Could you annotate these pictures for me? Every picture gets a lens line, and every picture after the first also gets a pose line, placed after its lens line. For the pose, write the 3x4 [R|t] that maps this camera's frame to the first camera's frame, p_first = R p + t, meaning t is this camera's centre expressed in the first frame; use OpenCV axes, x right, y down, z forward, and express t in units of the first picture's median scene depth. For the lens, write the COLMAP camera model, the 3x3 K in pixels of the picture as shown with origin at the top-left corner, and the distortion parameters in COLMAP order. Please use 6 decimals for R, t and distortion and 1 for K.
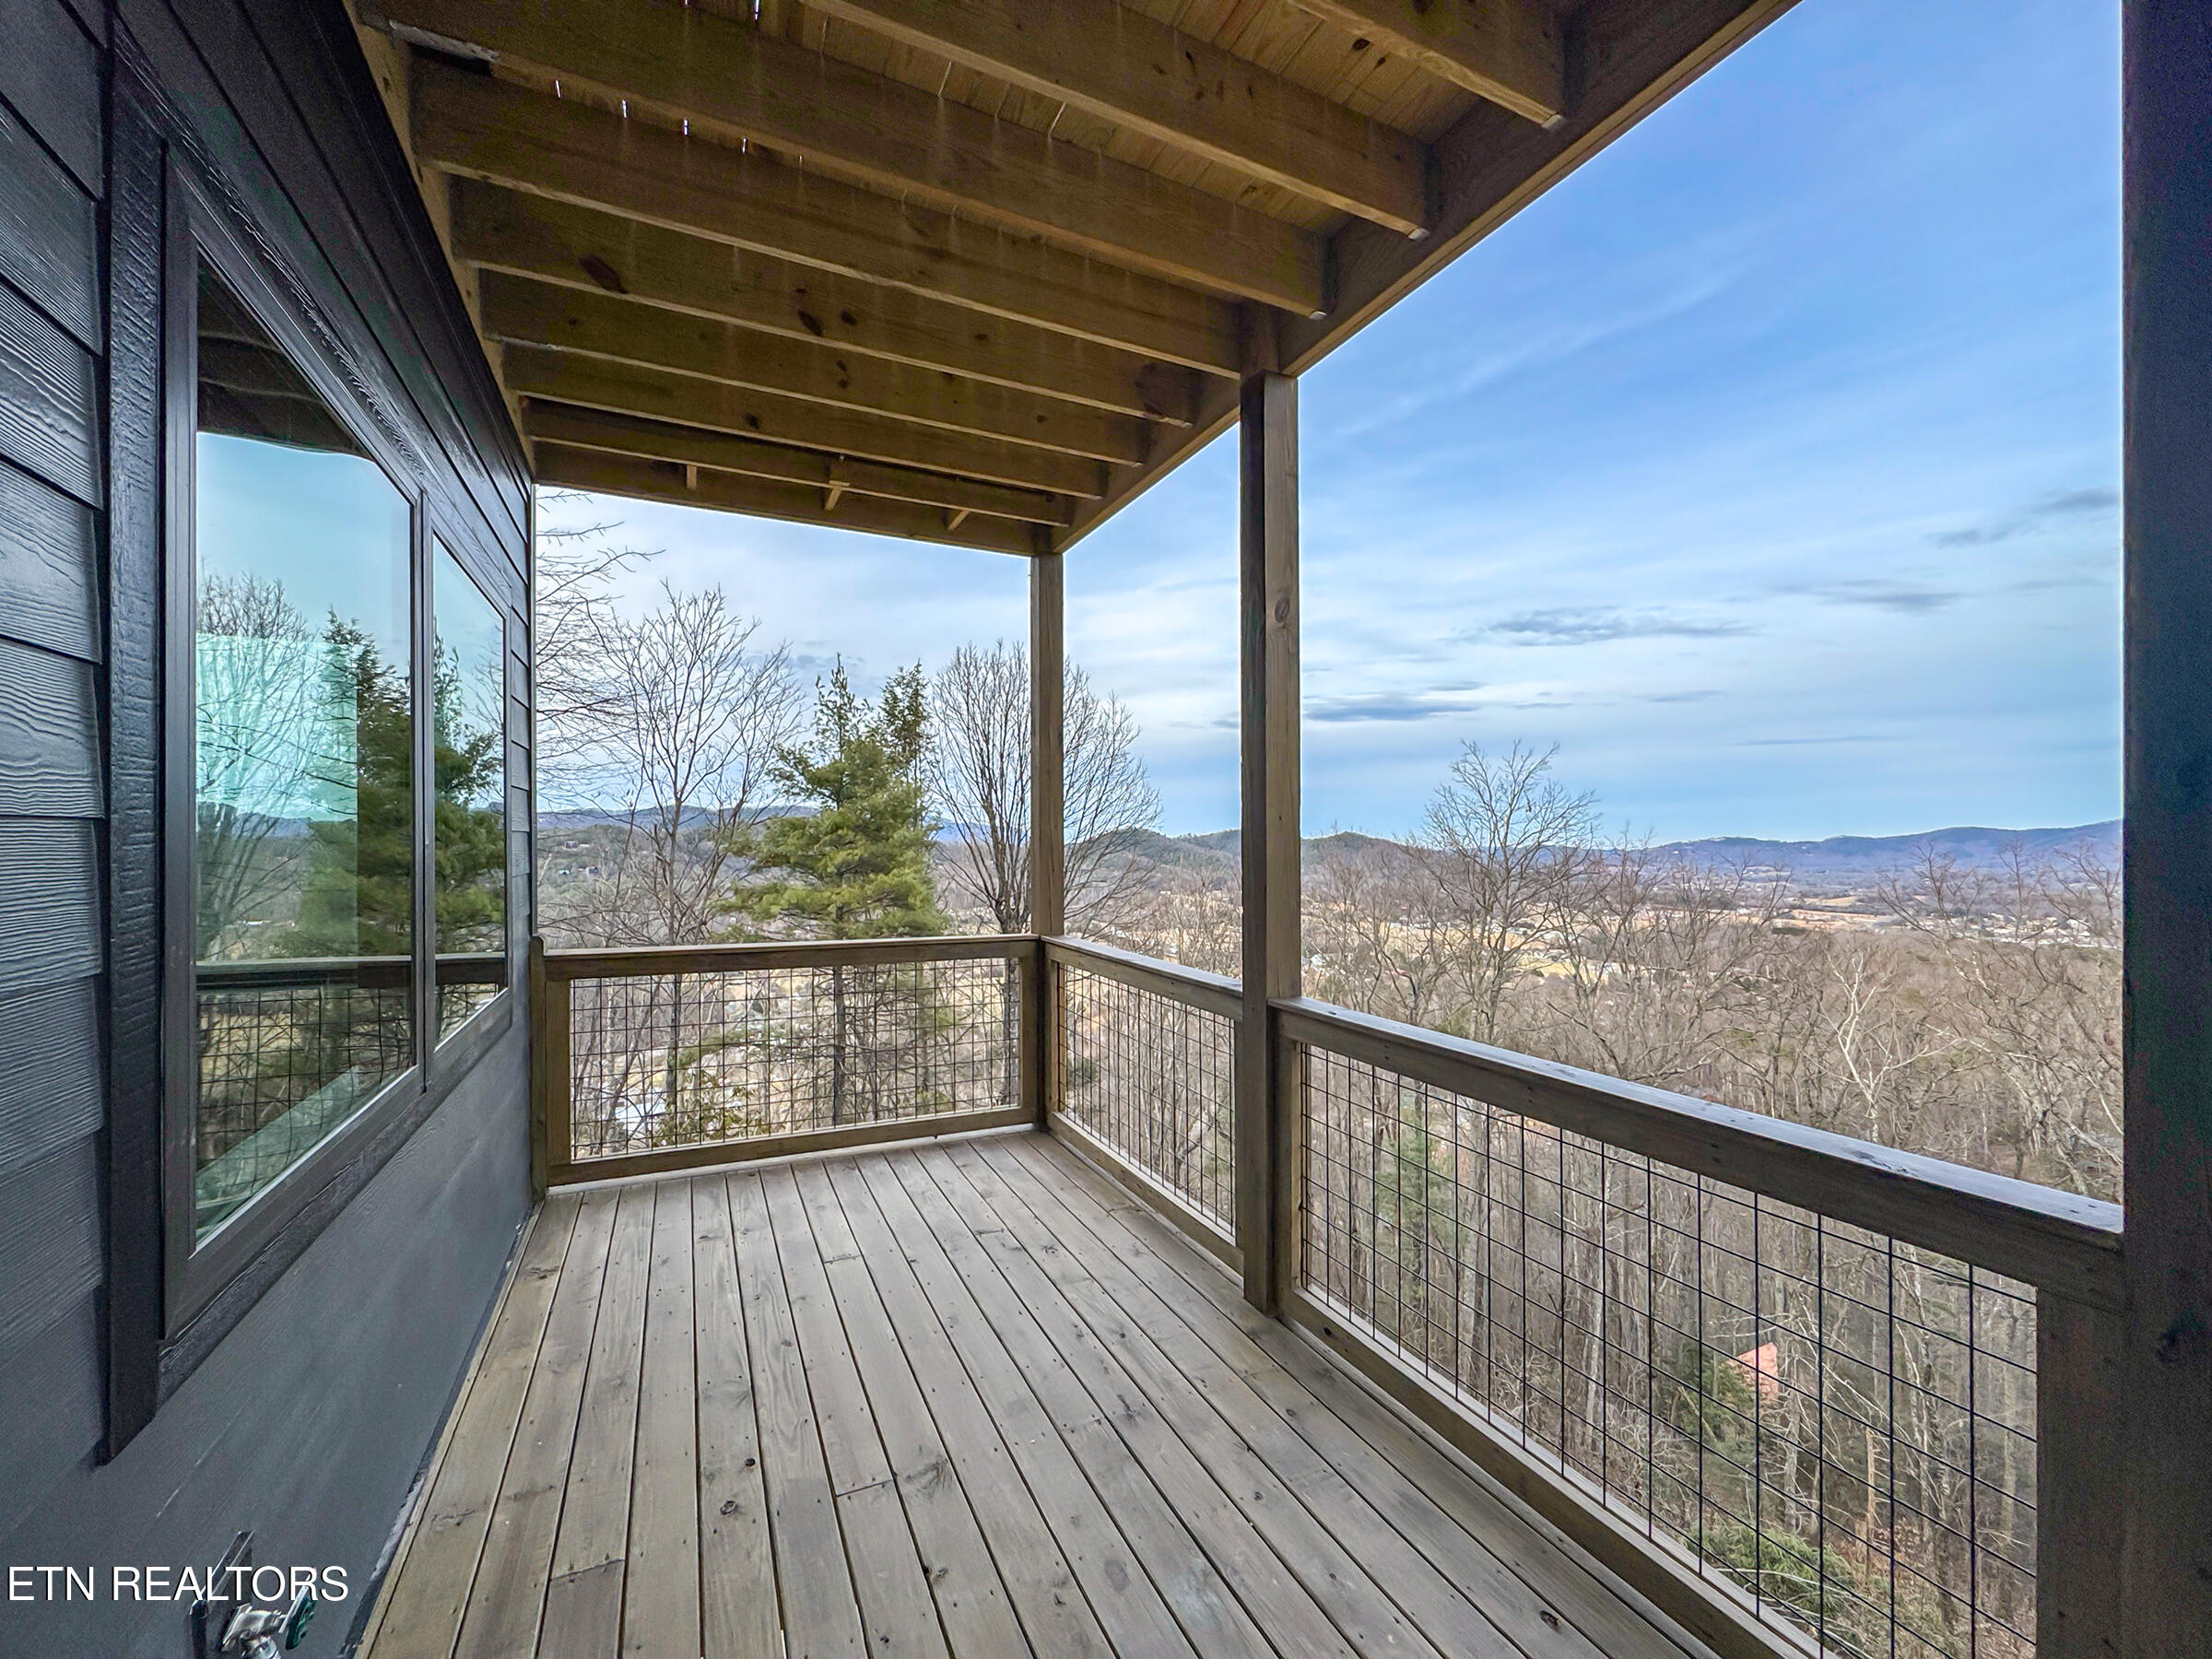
lens RADIAL K [[888.8, 0, 1169.1], [0, 888.8, 855.8], [0, 0, 1]] dist [0.000934, 0.000656]
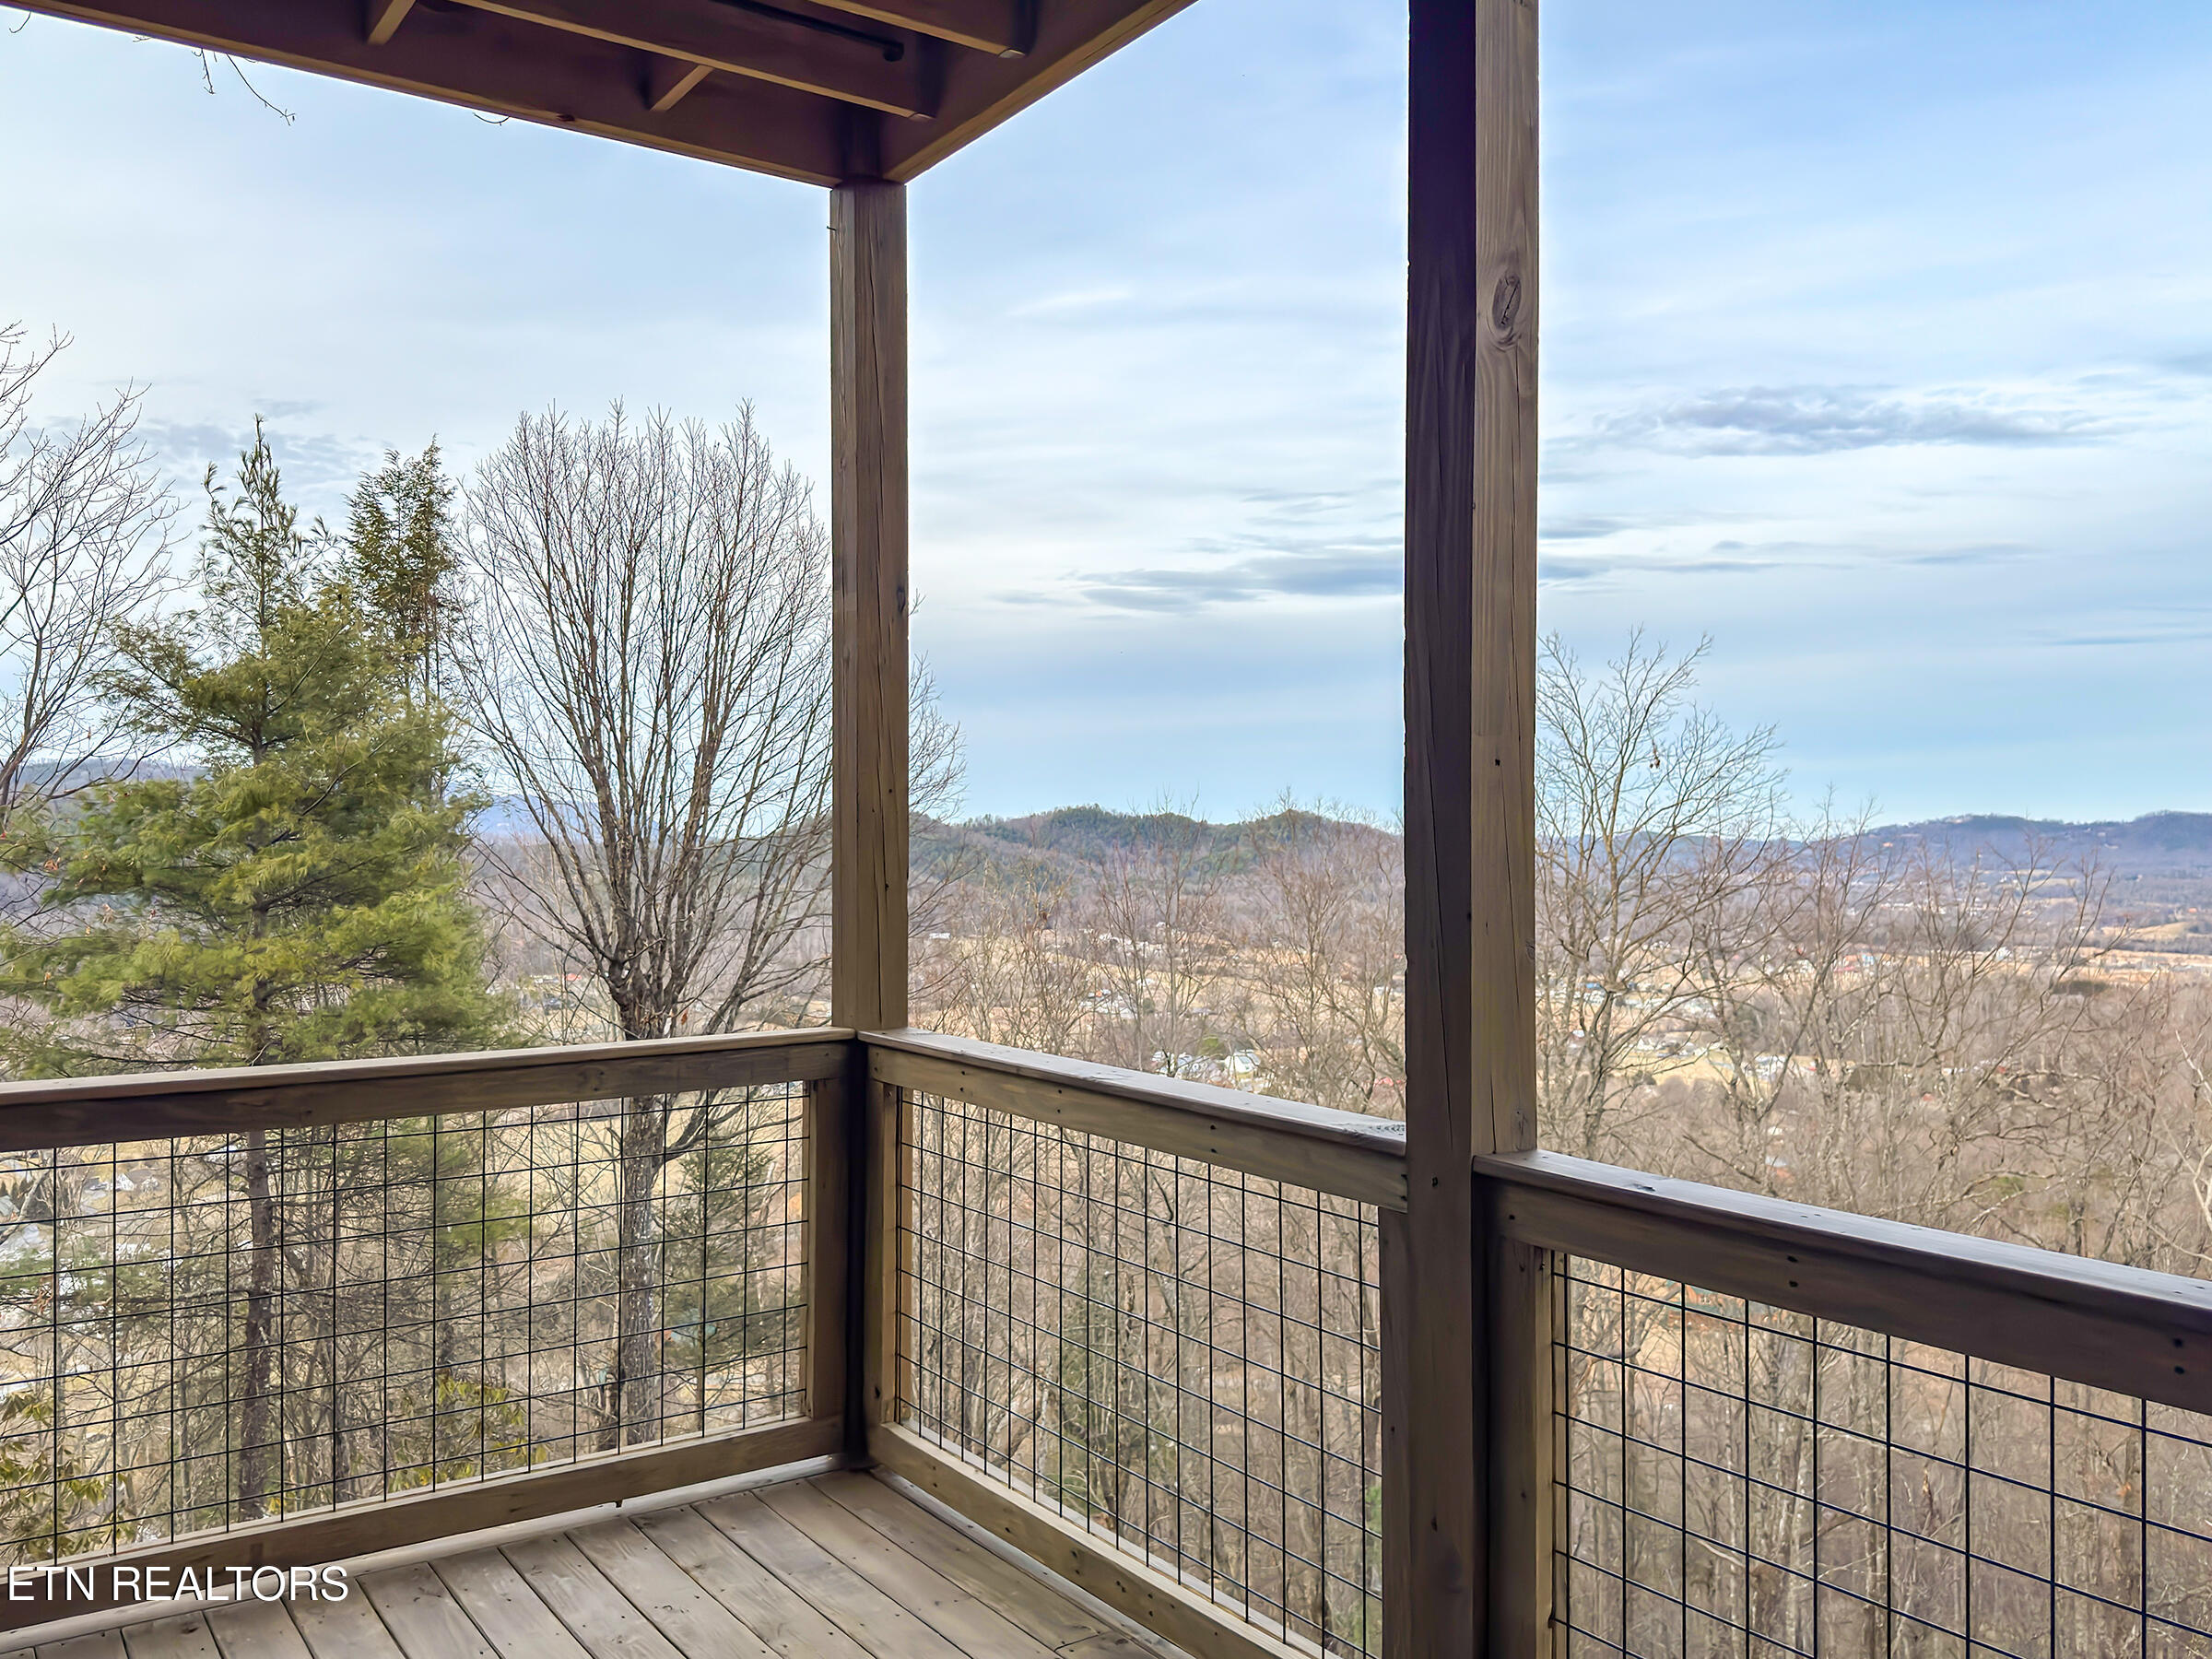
lens RADIAL K [[1670.1, 0, 1036.4], [0, 1670.1, 847.9], [0, 0, 1]] dist [-0.002070, -0.006013]
pose [[0.984739, -0.008183, 0.173845, -0.131844], [0.010710, 0.999850, -0.013604, 0.006383], [-0.173708, 0.015259, 0.984679, 0.102678]]
